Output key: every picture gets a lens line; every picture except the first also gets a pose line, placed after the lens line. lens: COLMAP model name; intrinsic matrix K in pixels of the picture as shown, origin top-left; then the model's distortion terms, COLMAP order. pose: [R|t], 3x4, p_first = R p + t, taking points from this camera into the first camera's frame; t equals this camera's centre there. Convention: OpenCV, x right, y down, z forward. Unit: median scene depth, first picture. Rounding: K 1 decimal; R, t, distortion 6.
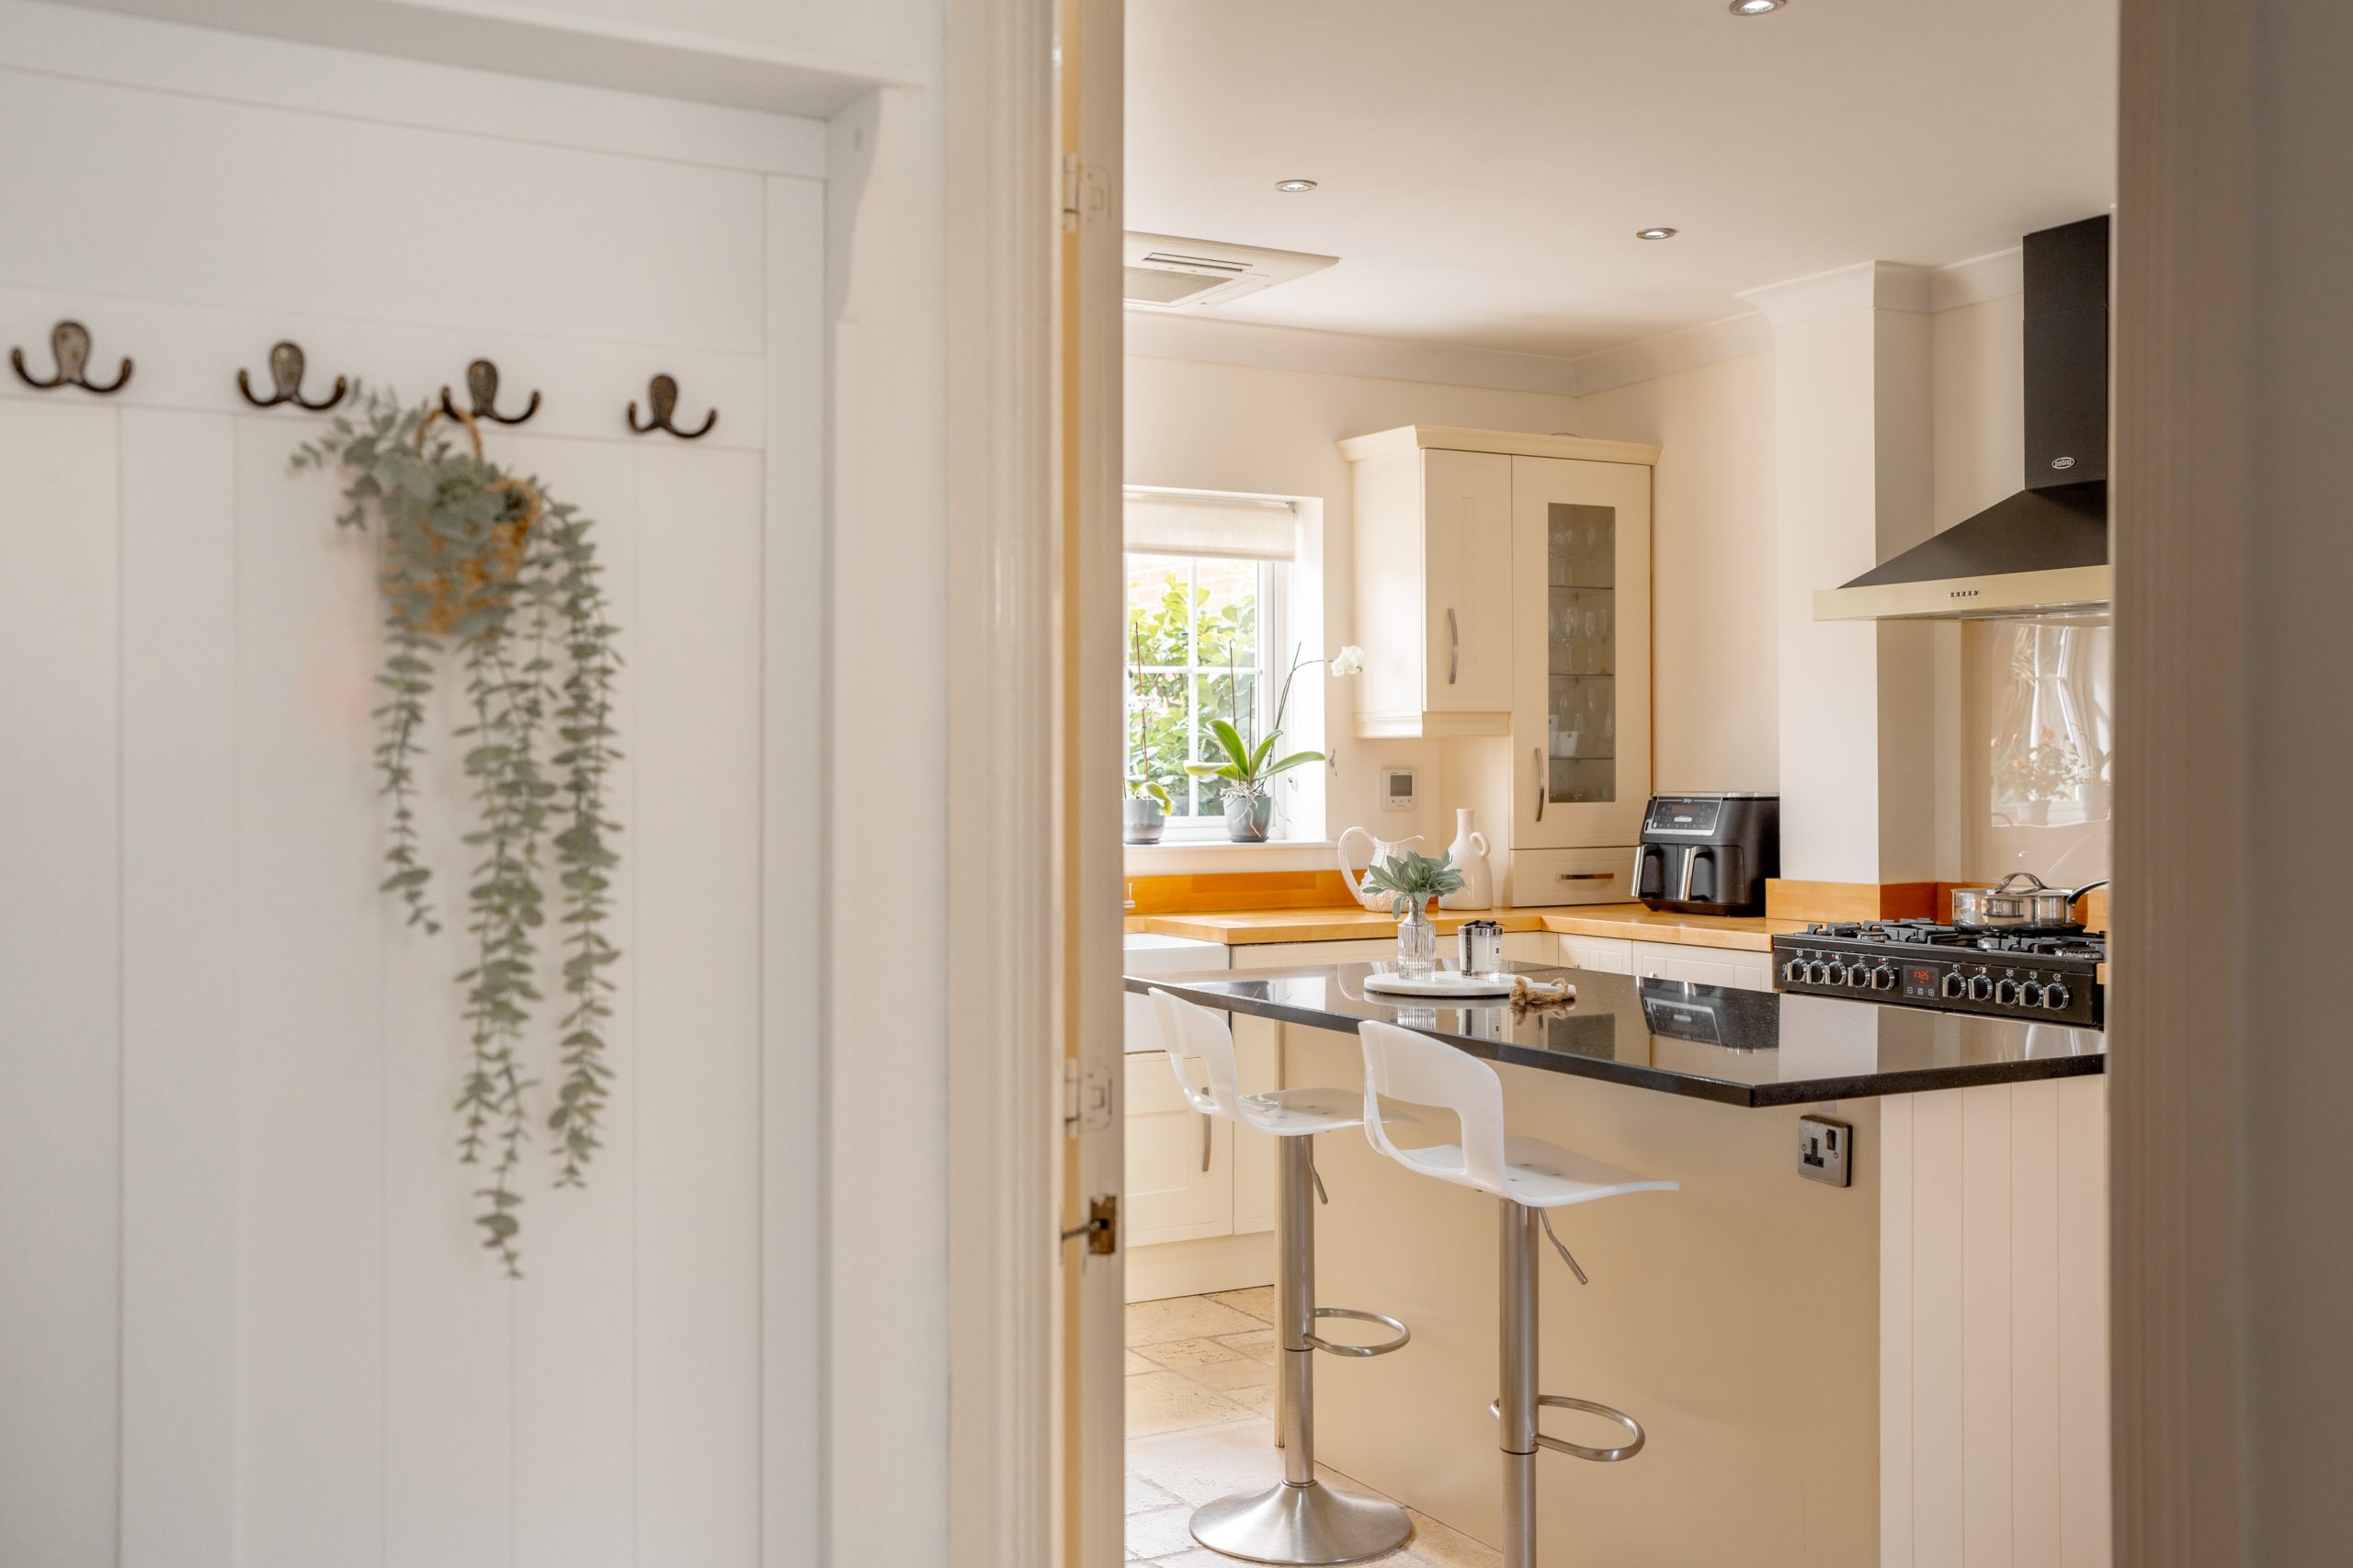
lens RADIAL K [[2308.8, 0, 1176.4], [0, 2308.8, 822.9], [0, 0, 1]] dist [-0.015583, -0.001309]
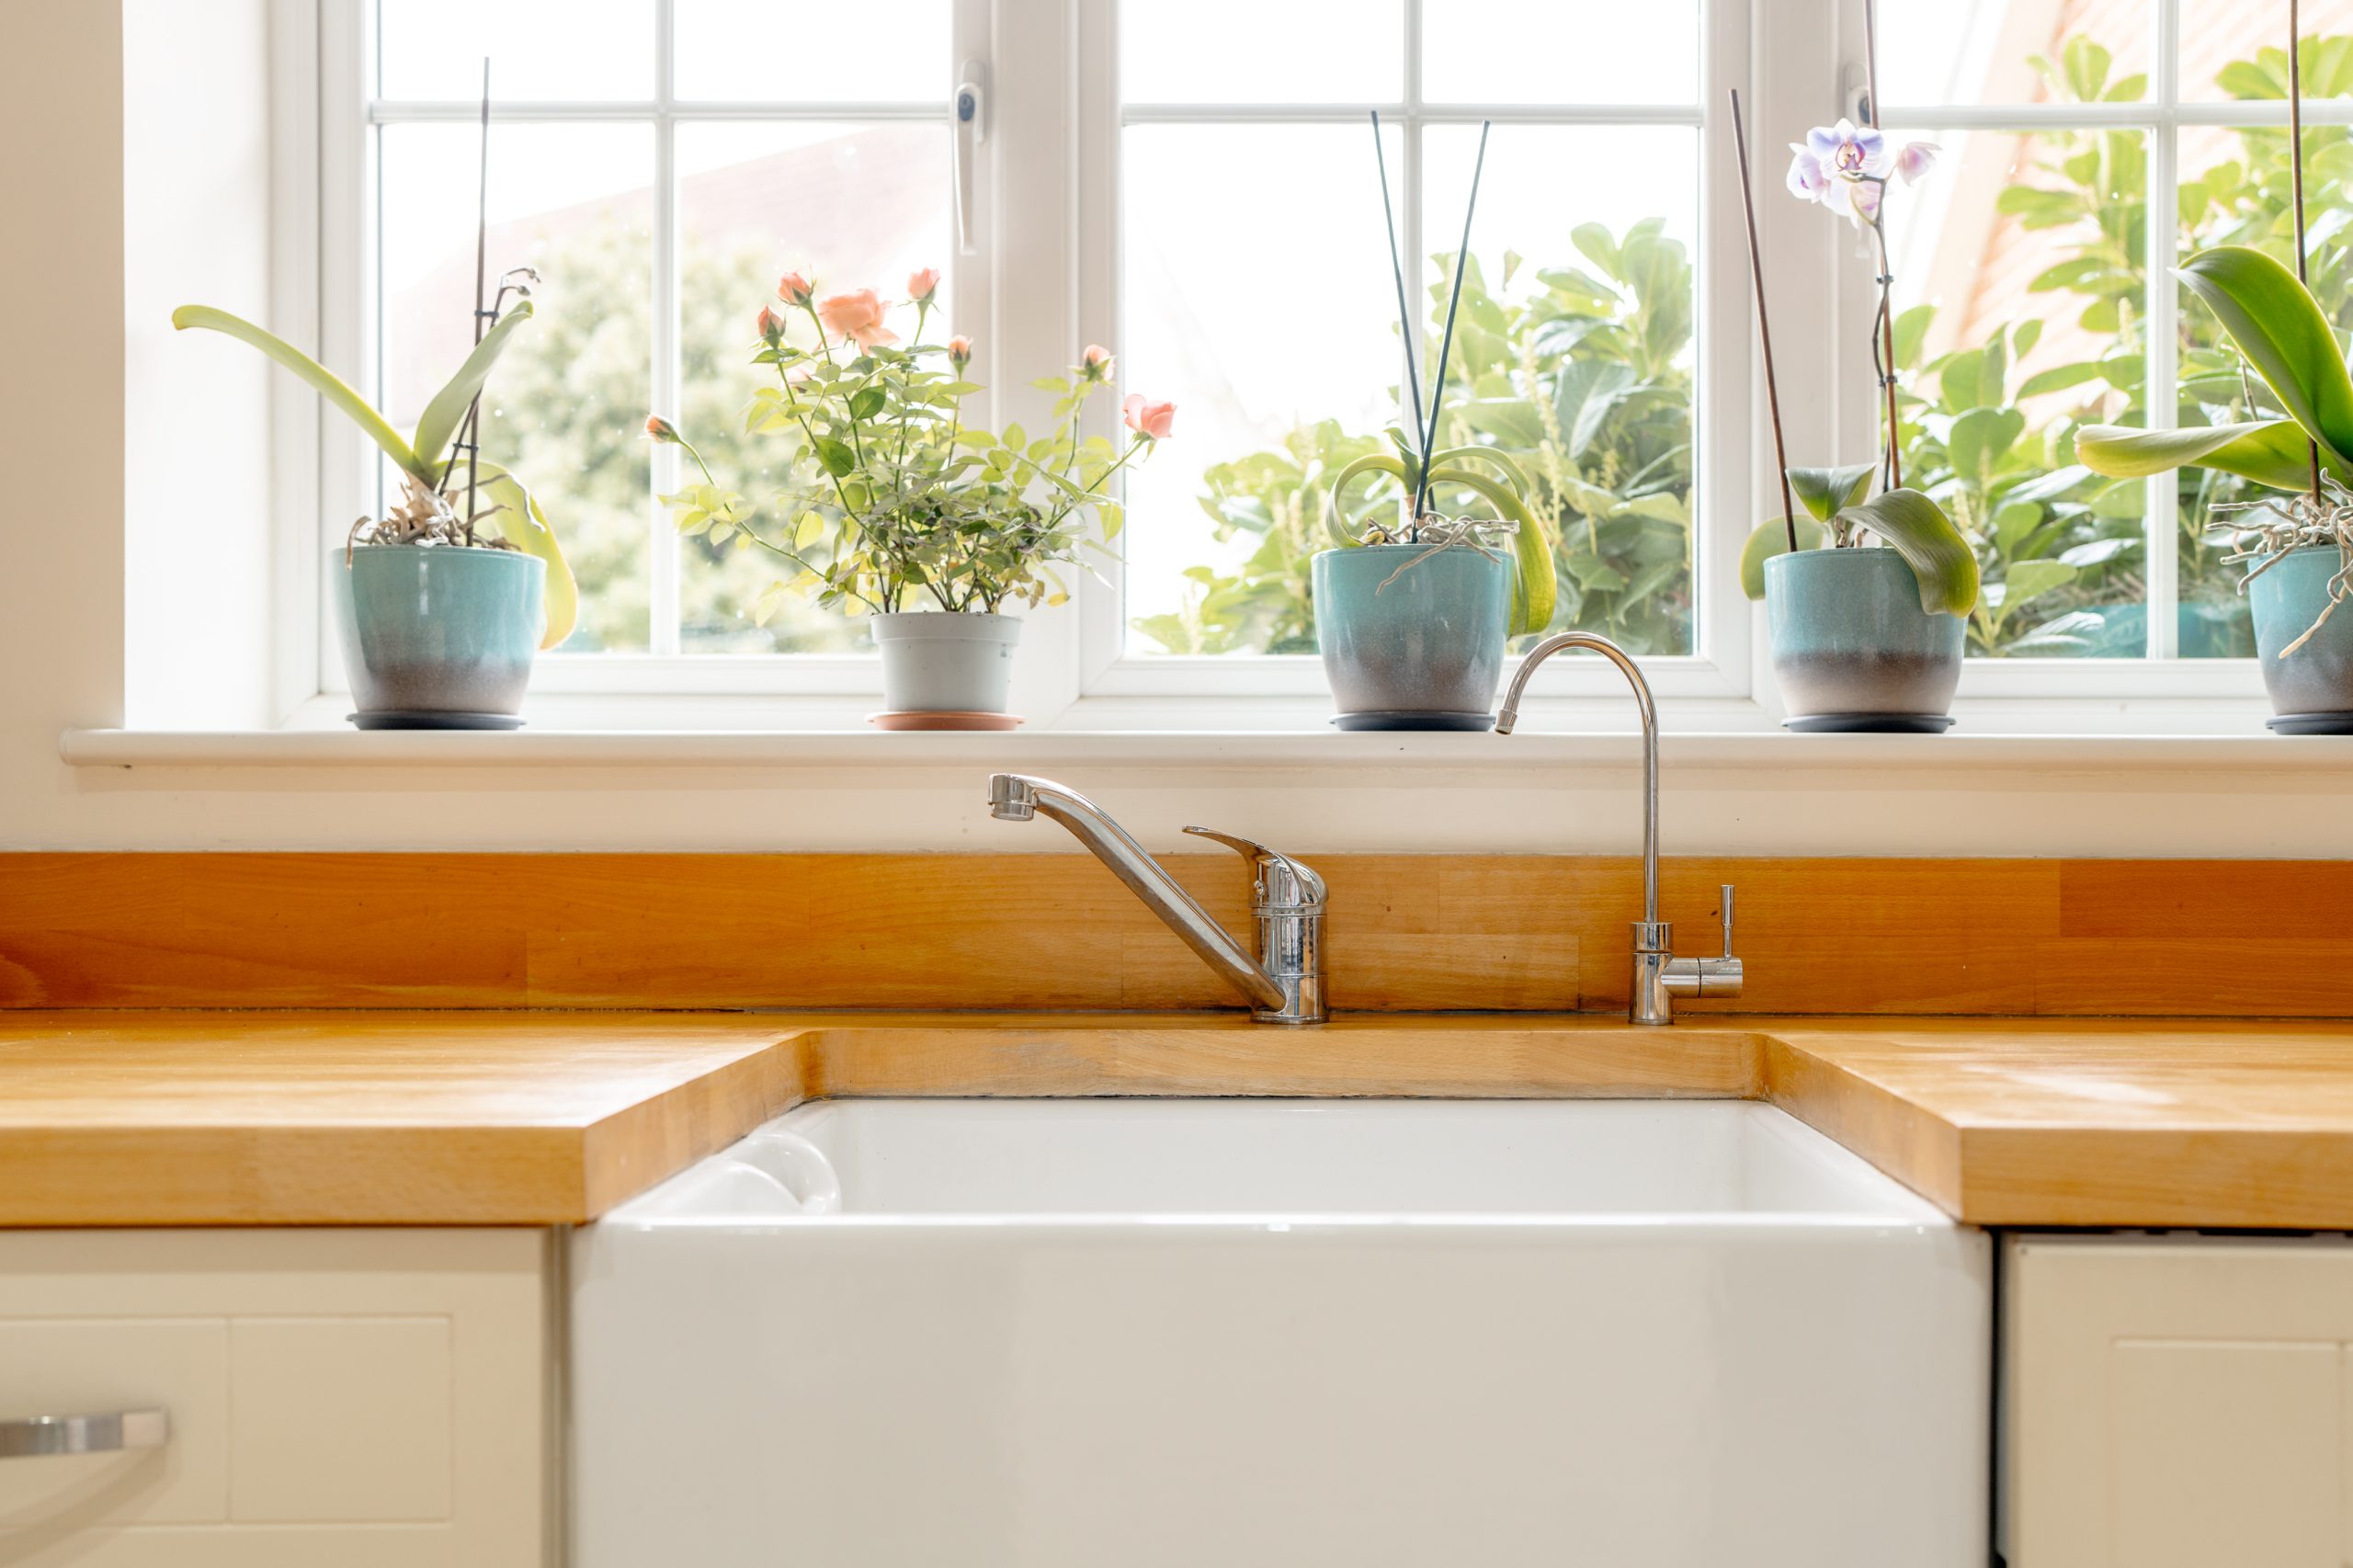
lens RADIAL K [[2493.4, 0, 1327.2], [0, 2493.4, 786.2], [0, 0, 1]] dist [-0.005650, -0.004868]
pose [[0.879961, 0.003250, -0.475035, 0.062144], [-0.016493, 0.999583, -0.023712, 0.021655], [0.474760, 0.028700, 0.879647, 0.725350]]
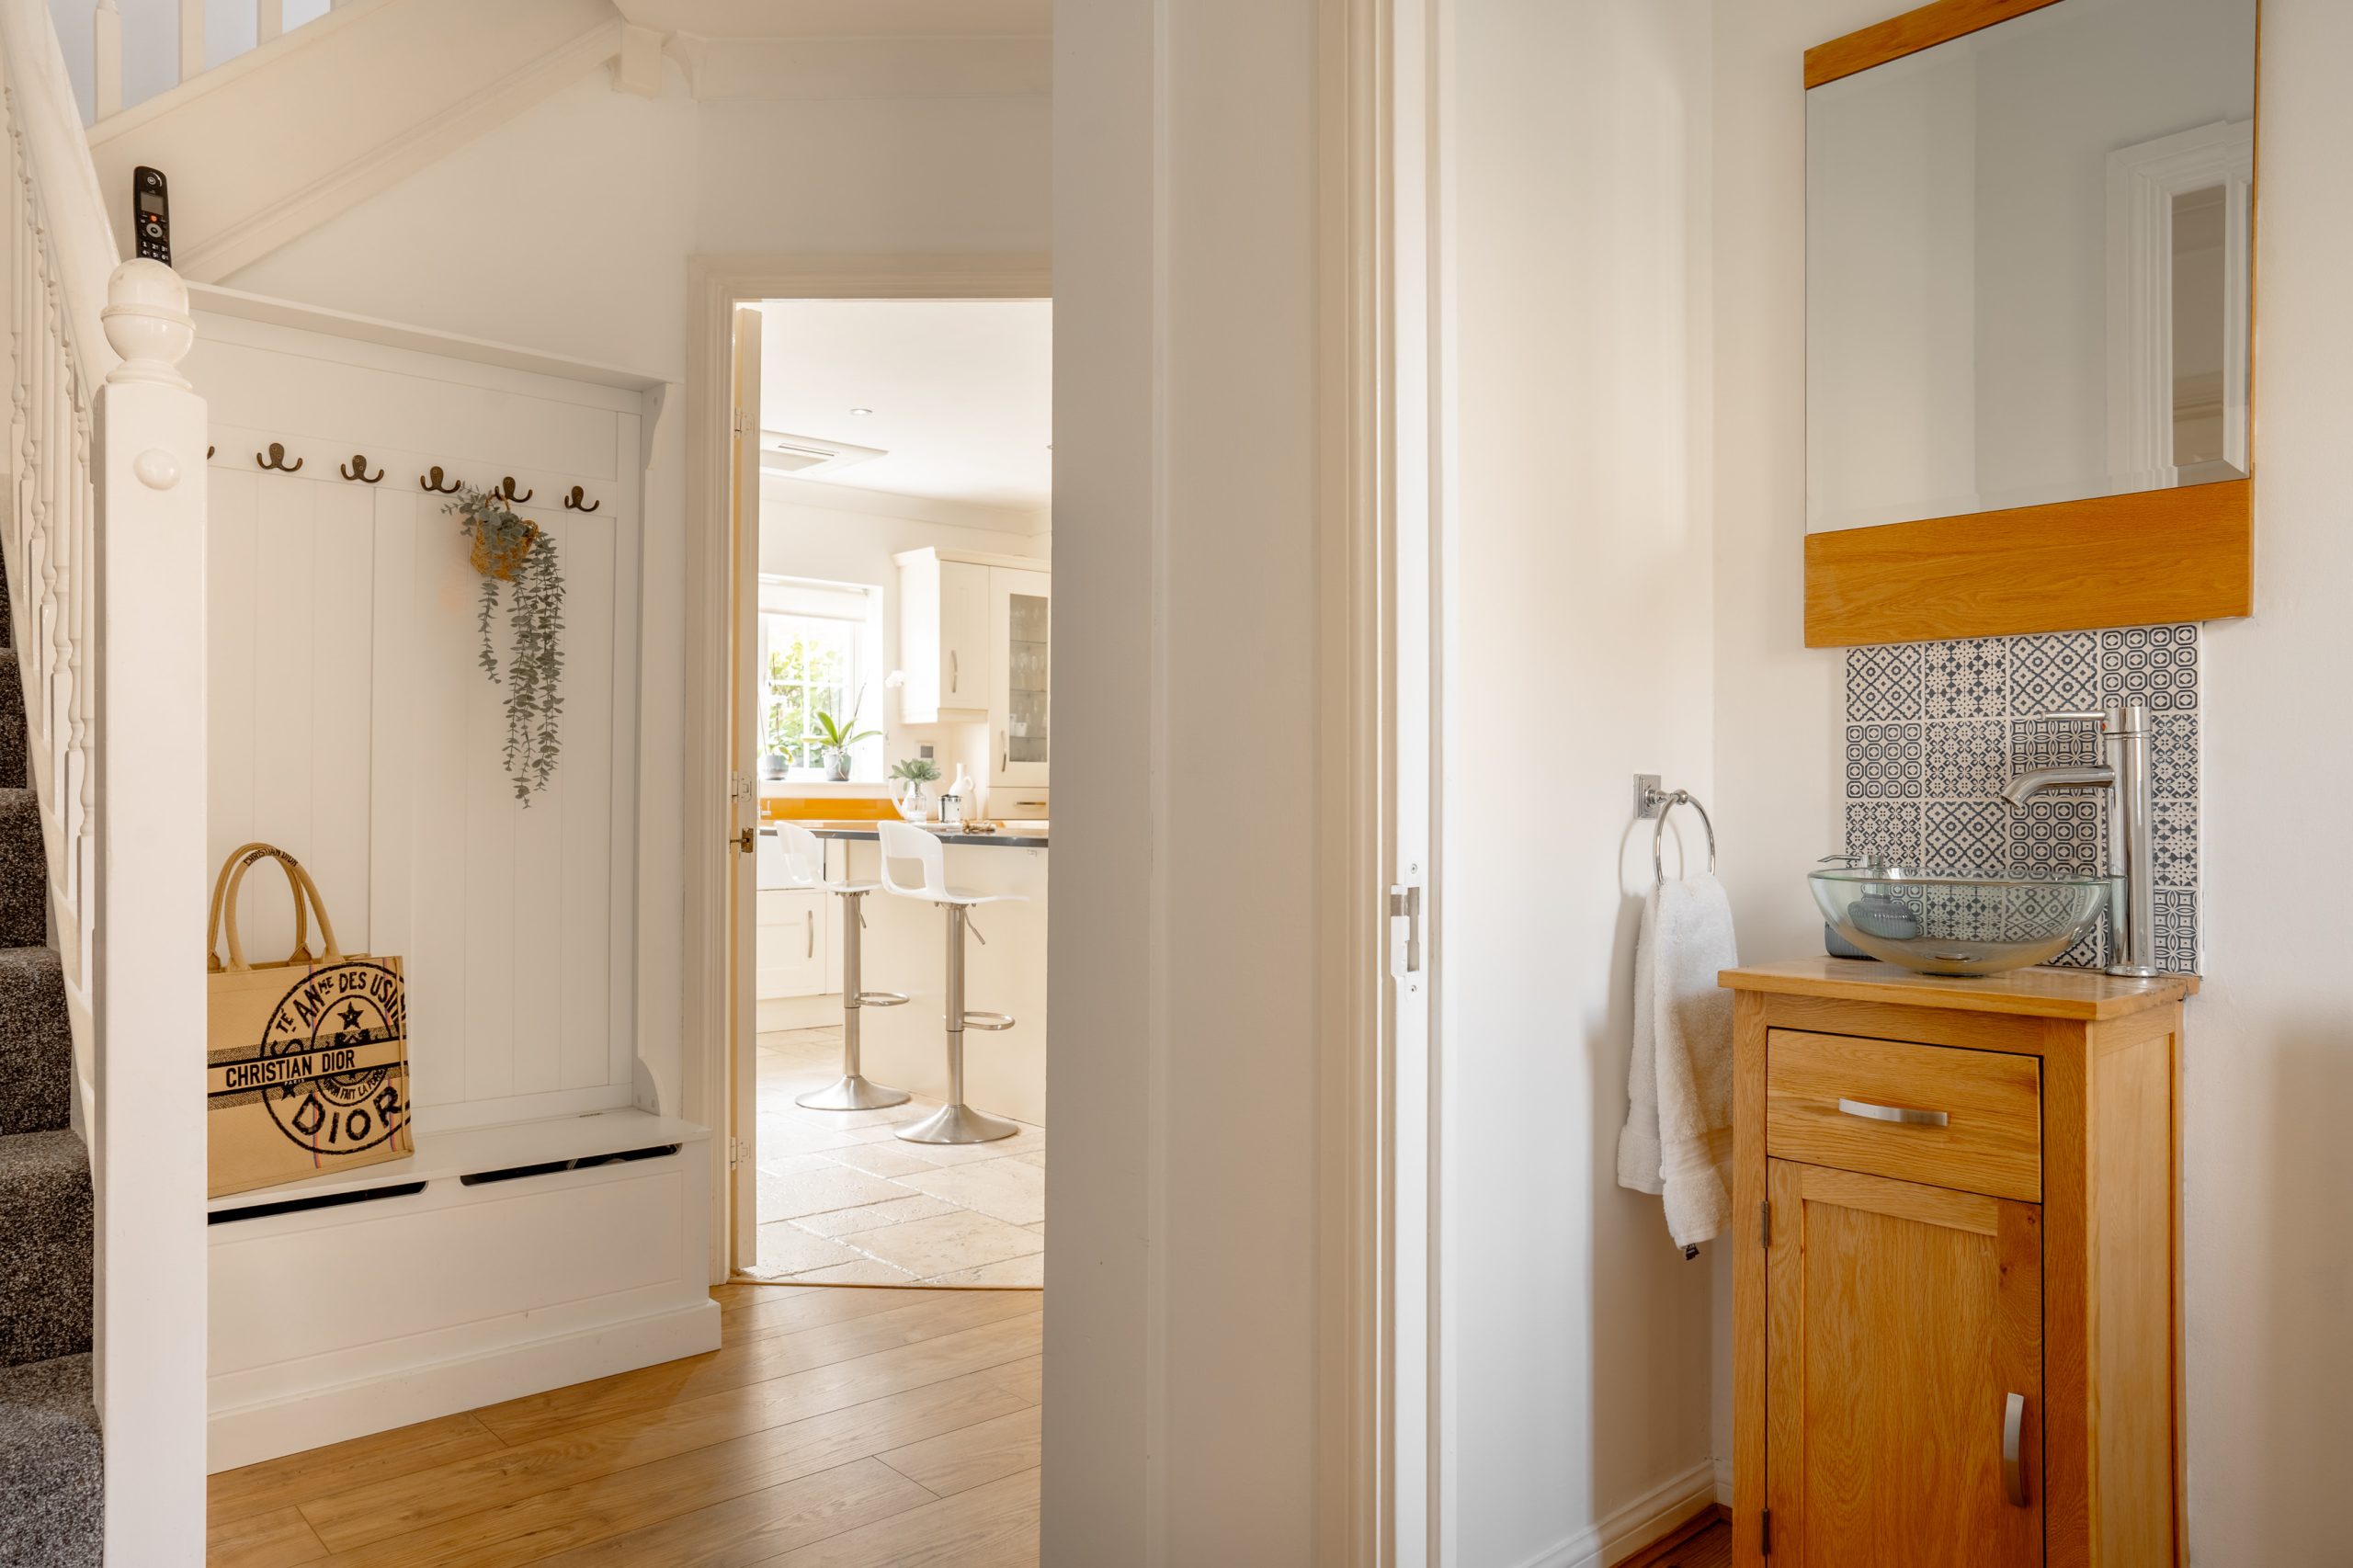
lens RADIAL K [[1594.8, 0, 1108.3], [0, 1594.8, 811.6], [0, 0, 1]] dist [0.001117, 0.000750]
pose [[0.982794, 0.007122, 0.184569, 0.009786], [-0.003875, 0.999831, -0.017947, 0.052571], [-0.184665, 0.016923, 0.982656, -0.227031]]
